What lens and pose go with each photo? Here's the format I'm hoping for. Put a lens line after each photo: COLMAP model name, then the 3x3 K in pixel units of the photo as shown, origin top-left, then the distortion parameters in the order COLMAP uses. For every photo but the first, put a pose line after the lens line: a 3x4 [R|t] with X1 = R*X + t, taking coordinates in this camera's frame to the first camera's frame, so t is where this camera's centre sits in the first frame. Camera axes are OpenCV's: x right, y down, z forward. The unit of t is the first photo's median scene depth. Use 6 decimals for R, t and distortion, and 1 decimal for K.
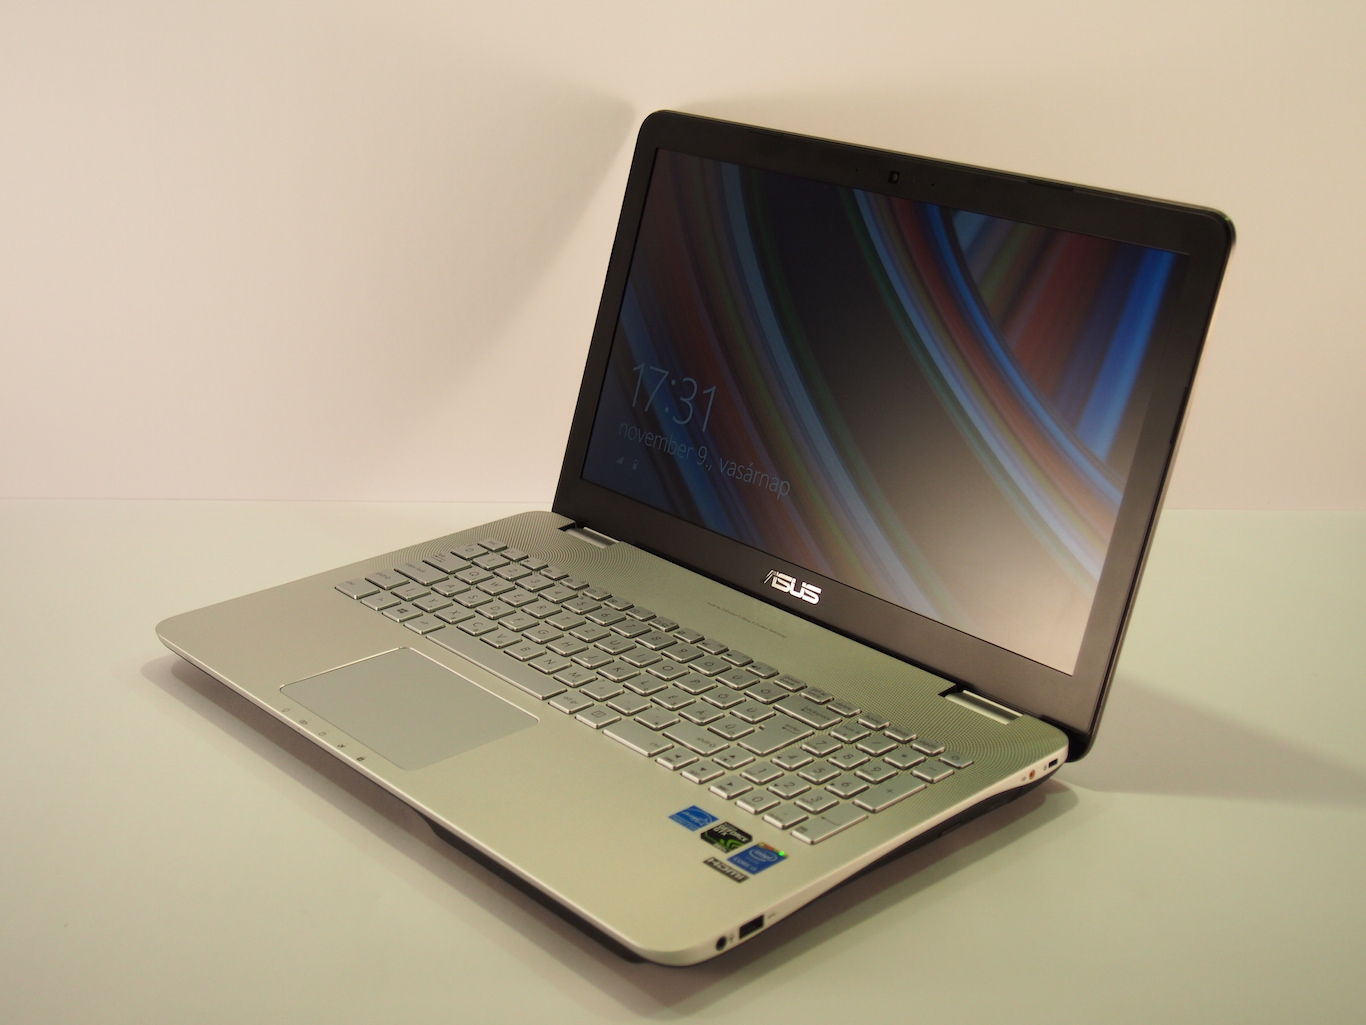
lens RADIAL K [[1846.5, 0, 745.3], [0, 1846.5, 511.7], [0, 0, 1]] dist [0.008490, 0.023671]
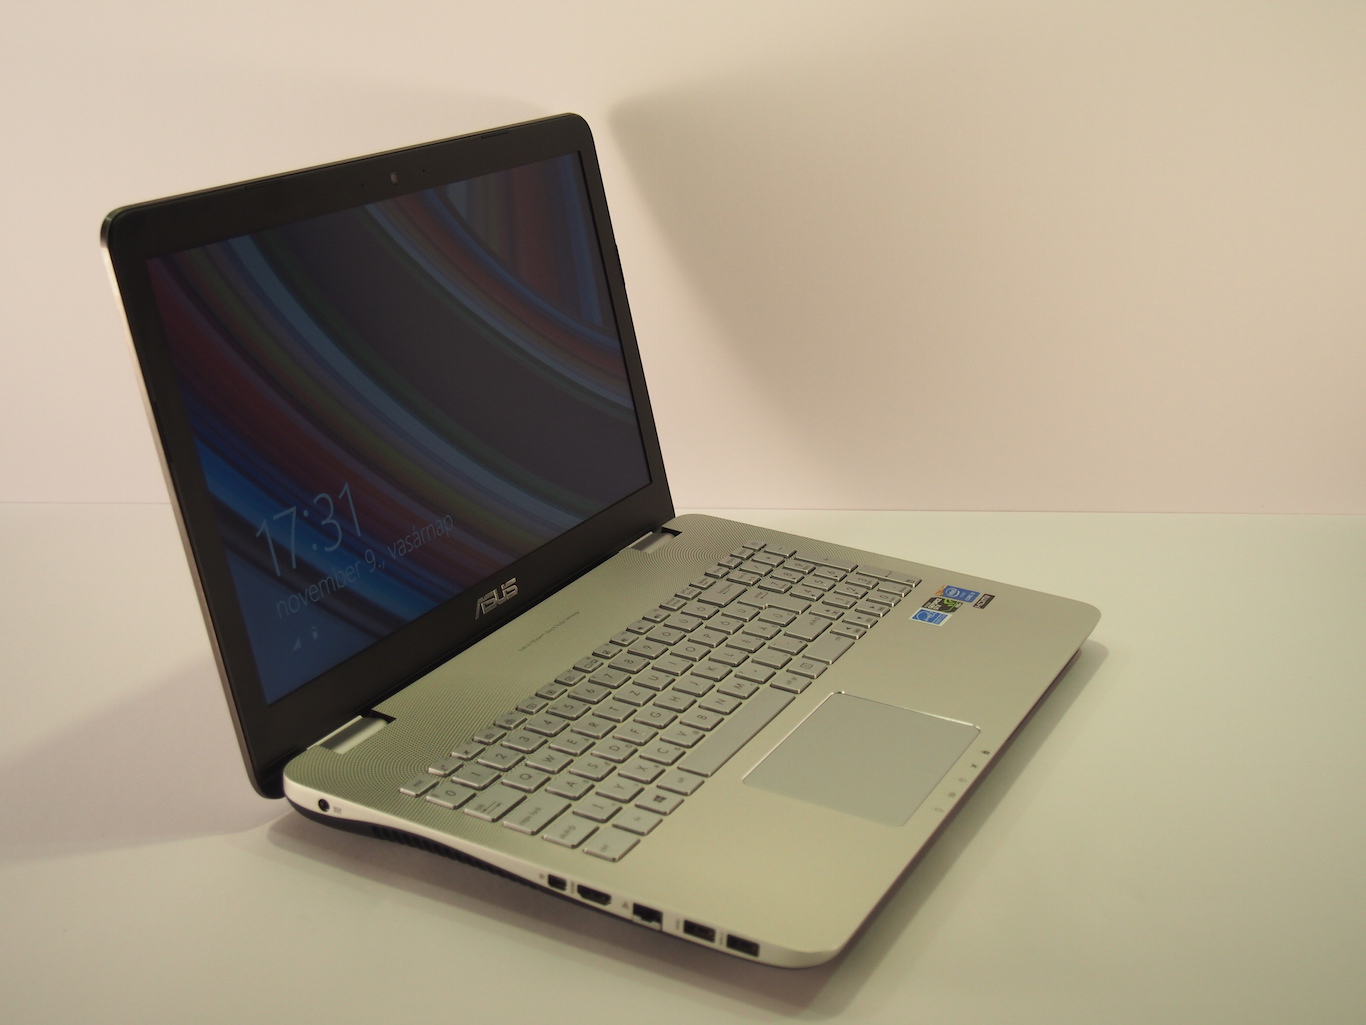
lens RADIAL K [[1846.5, 0, 745.3], [0, 1846.5, 511.7], [0, 0, 1]] dist [0.008490, 0.023671]
pose [[-0.331363, -0.384059, 0.861799, -0.839589], [0.257654, 0.841851, 0.474237, -0.425689], [-0.907642, 0.379190, -0.180004, 1.033196]]
